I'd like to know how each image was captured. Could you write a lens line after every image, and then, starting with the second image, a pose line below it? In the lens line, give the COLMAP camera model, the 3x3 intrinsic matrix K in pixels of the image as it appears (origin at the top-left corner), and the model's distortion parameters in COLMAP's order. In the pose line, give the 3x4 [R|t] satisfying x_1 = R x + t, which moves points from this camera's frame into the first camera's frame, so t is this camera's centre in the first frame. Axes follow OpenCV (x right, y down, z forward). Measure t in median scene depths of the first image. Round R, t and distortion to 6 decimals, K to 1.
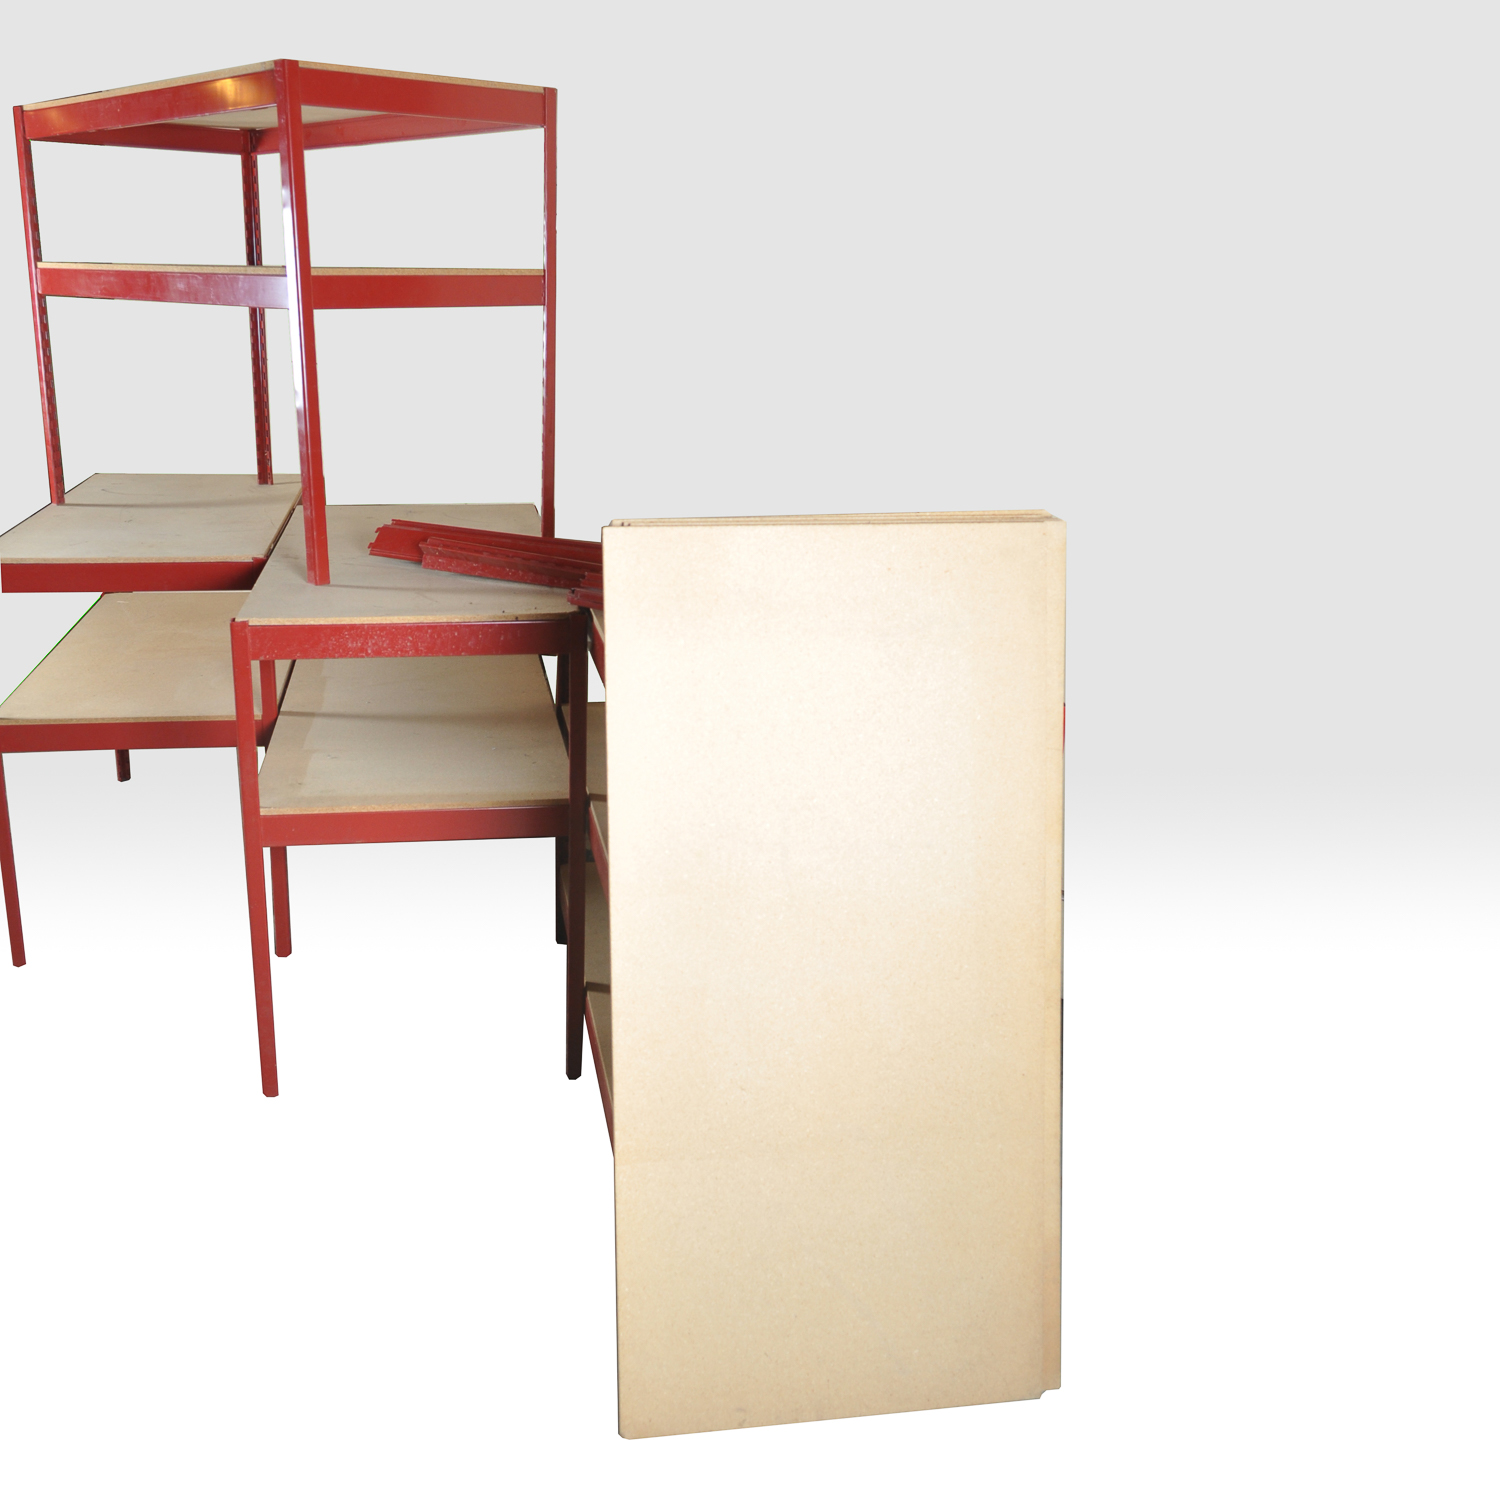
lens RADIAL K [[1605.8, 0, 750.0], [0, 1605.8, 750.0], [0, 0, 1]] dist [-0.011563, -0.003156]
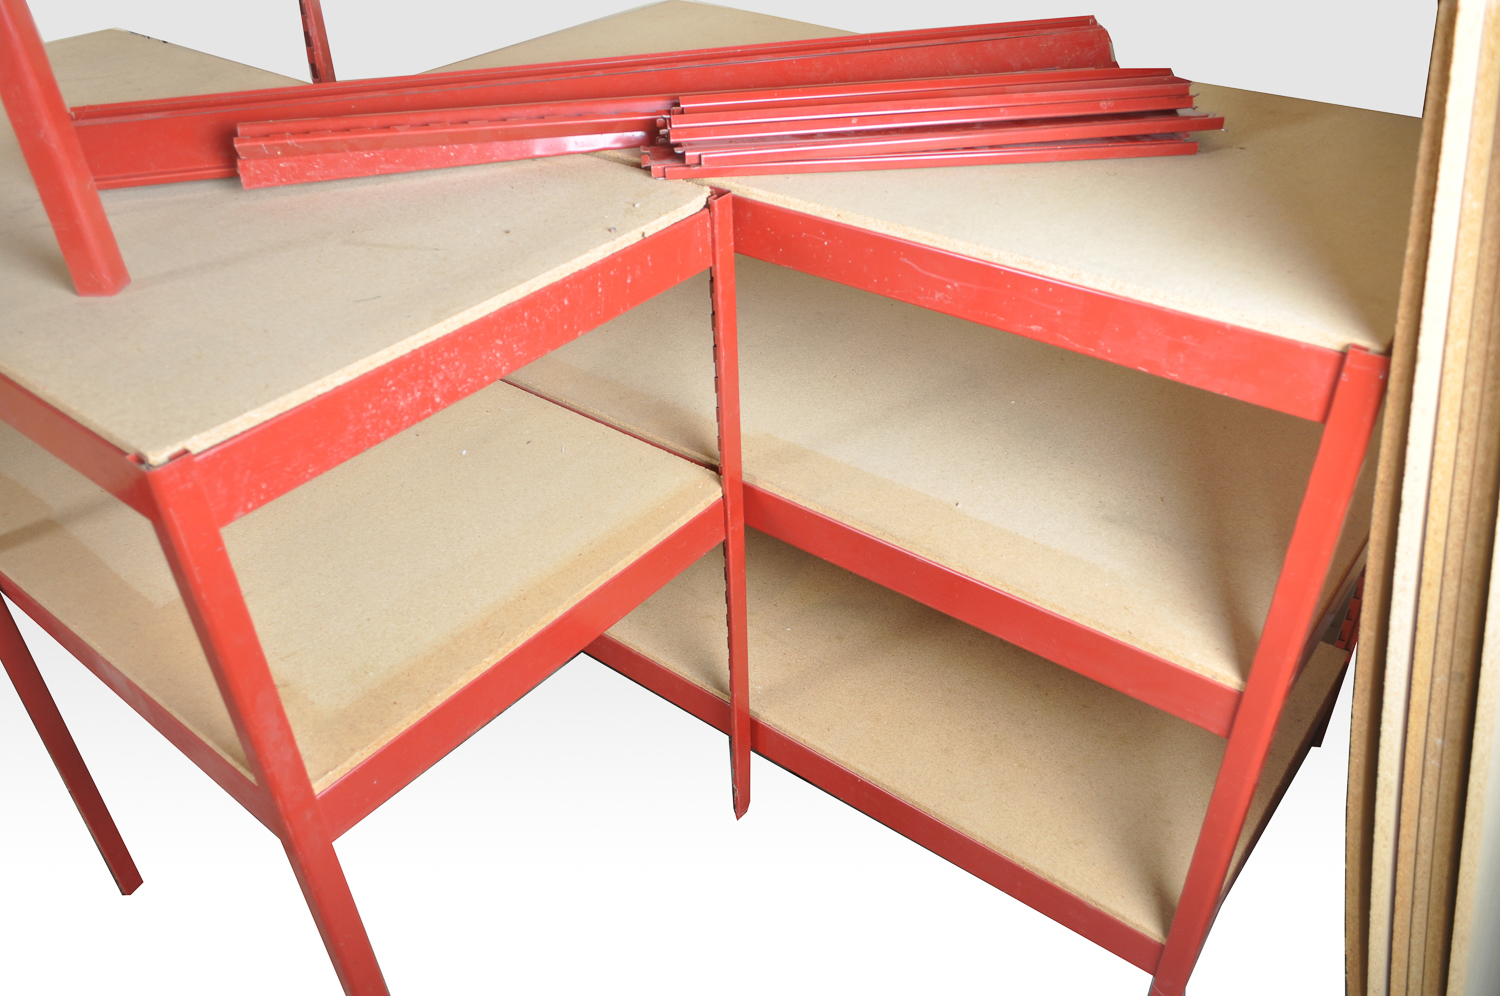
lens RADIAL K [[1173.0, 0, 750.0], [0, 1173.0, 498.0], [0, 0, 1]] dist [-0.002233, -0.002195]
pose [[0.743129, -0.424377, 0.517362, -0.357392], [0.246533, 0.892416, 0.377908, -0.142337], [-0.622078, -0.153287, 0.767803, 0.670845]]
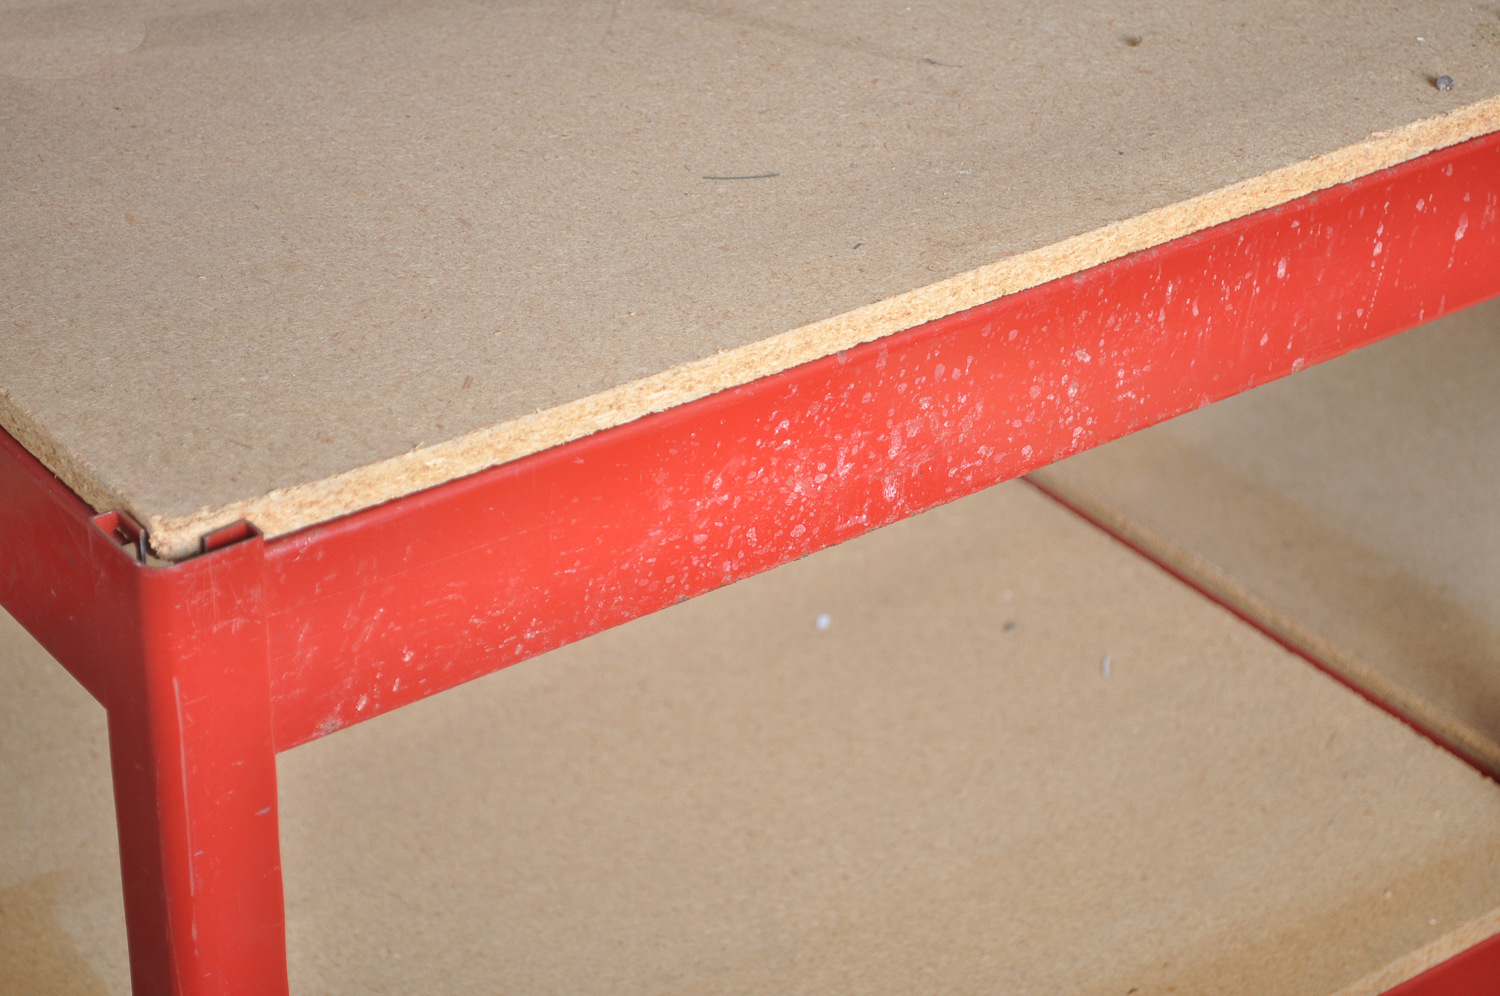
lens RADIAL K [[3450.8, 0, 750.0], [0, 3450.8, 498.0], [0, 0, 1]] dist [-0.049100, 0.249047]
pose [[0.890226, -0.237009, 0.389005, -0.384749], [0.137018, 0.953757, 0.267534, -0.156052], [-0.434424, -0.184865, 0.881533, 0.692421]]
